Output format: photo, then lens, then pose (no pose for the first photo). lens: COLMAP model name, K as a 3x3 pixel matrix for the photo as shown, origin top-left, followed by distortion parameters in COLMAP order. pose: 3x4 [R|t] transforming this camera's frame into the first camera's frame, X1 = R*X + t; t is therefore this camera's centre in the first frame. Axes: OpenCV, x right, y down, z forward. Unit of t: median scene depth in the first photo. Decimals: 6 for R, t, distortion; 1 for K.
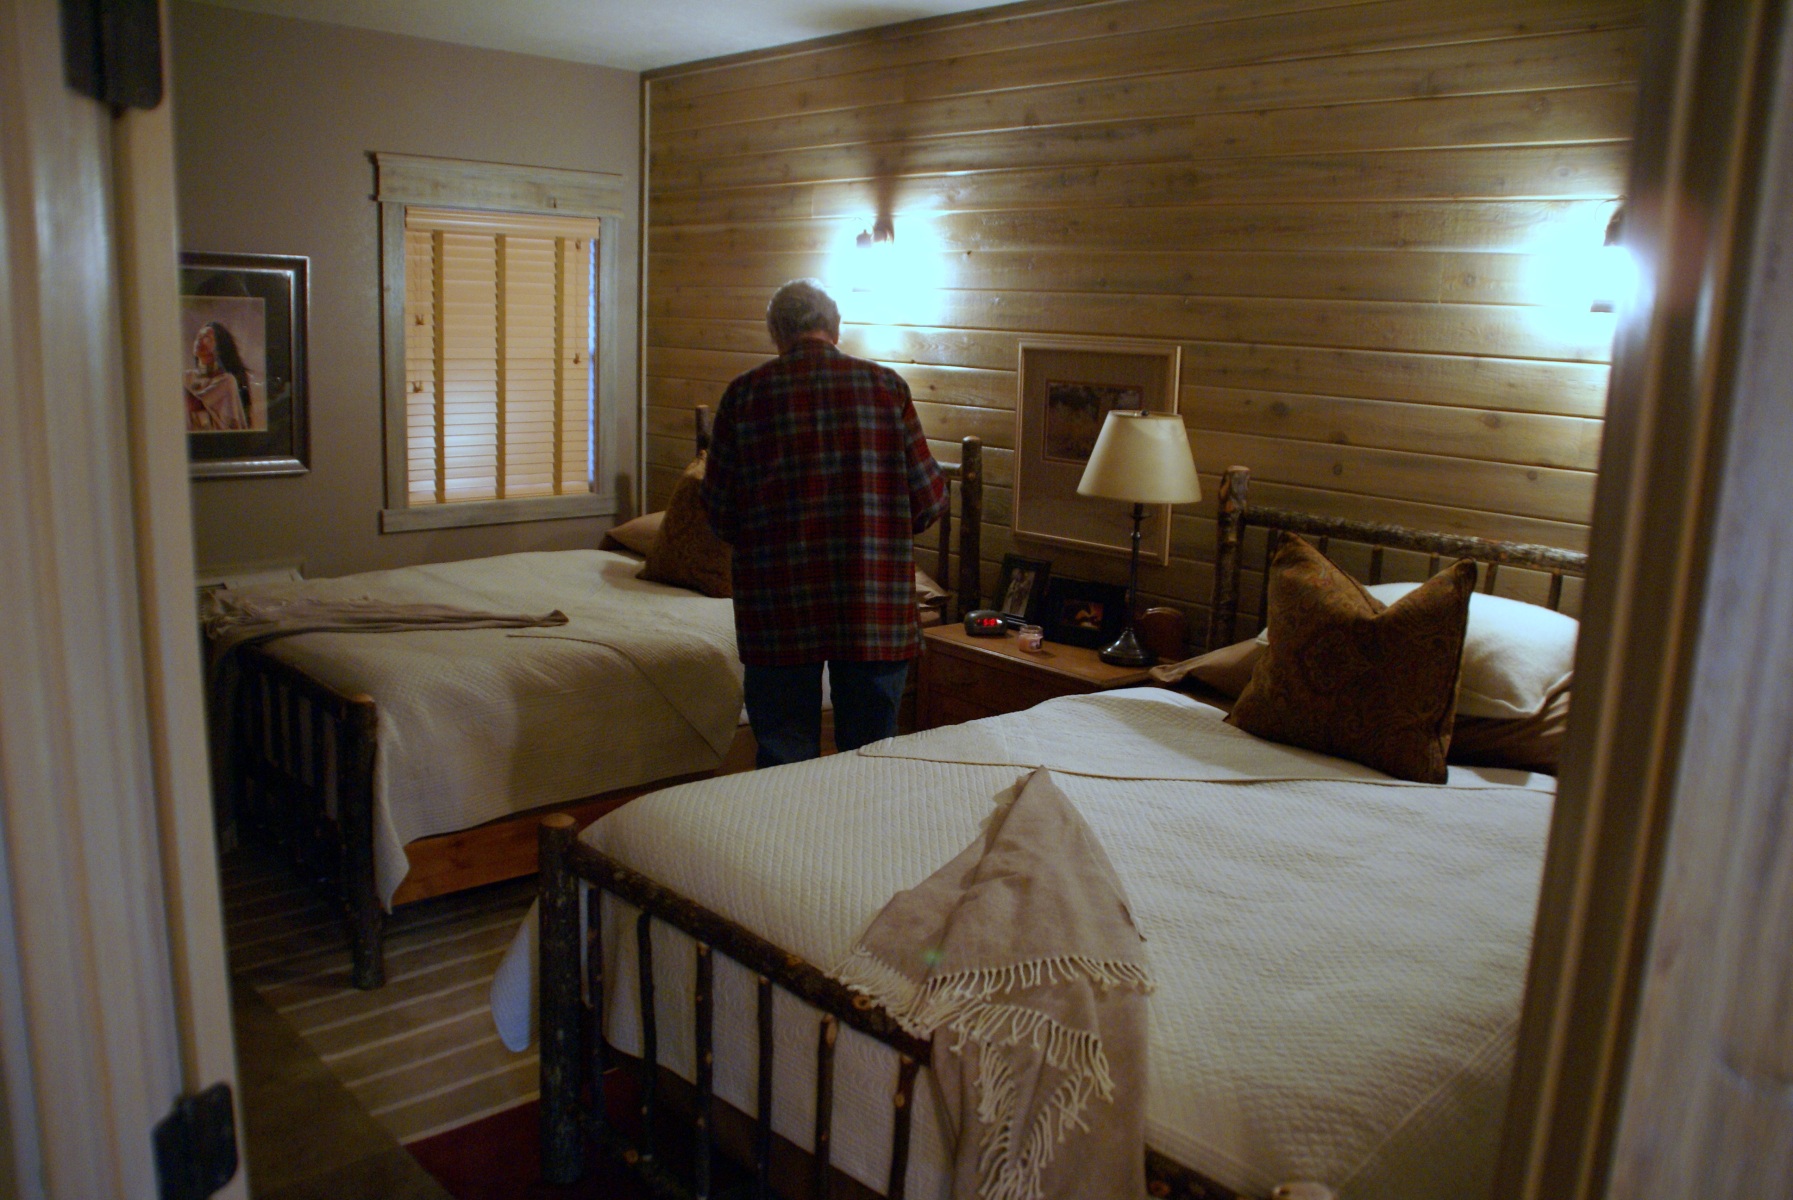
lens RADIAL K [[1411.1, 0, 889.2], [0, 1411.1, 608.4], [0, 0, 1]] dist [-0.164605, 0.114279]
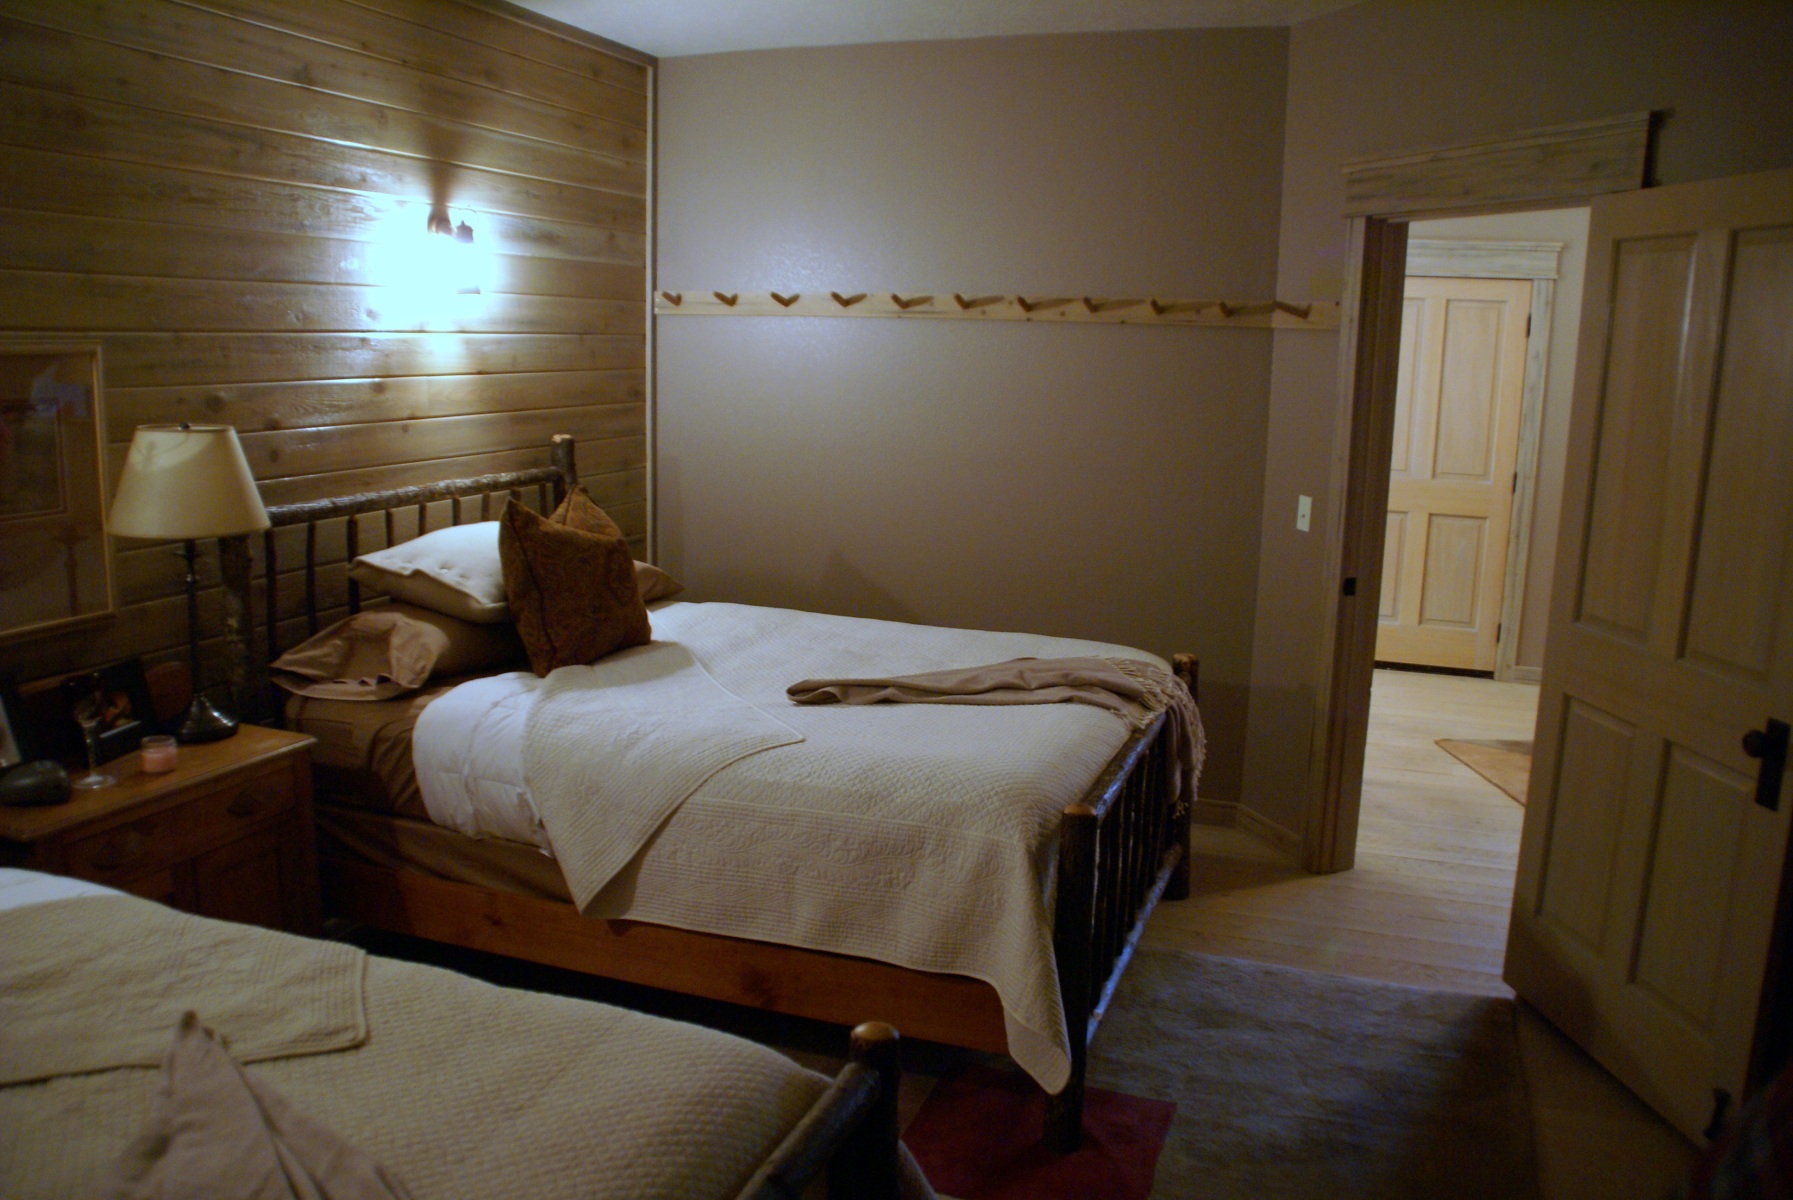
lens RADIAL K [[1411.1, 0, 889.2], [0, 1411.1, 608.4], [0, 0, 1]] dist [-0.164605, 0.114279]
pose [[-0.449459, -0.215089, 0.867020, -0.791988], [0.137158, 0.942454, 0.304905, -0.254088], [-0.882708, 0.255961, -0.394093, 1.115378]]
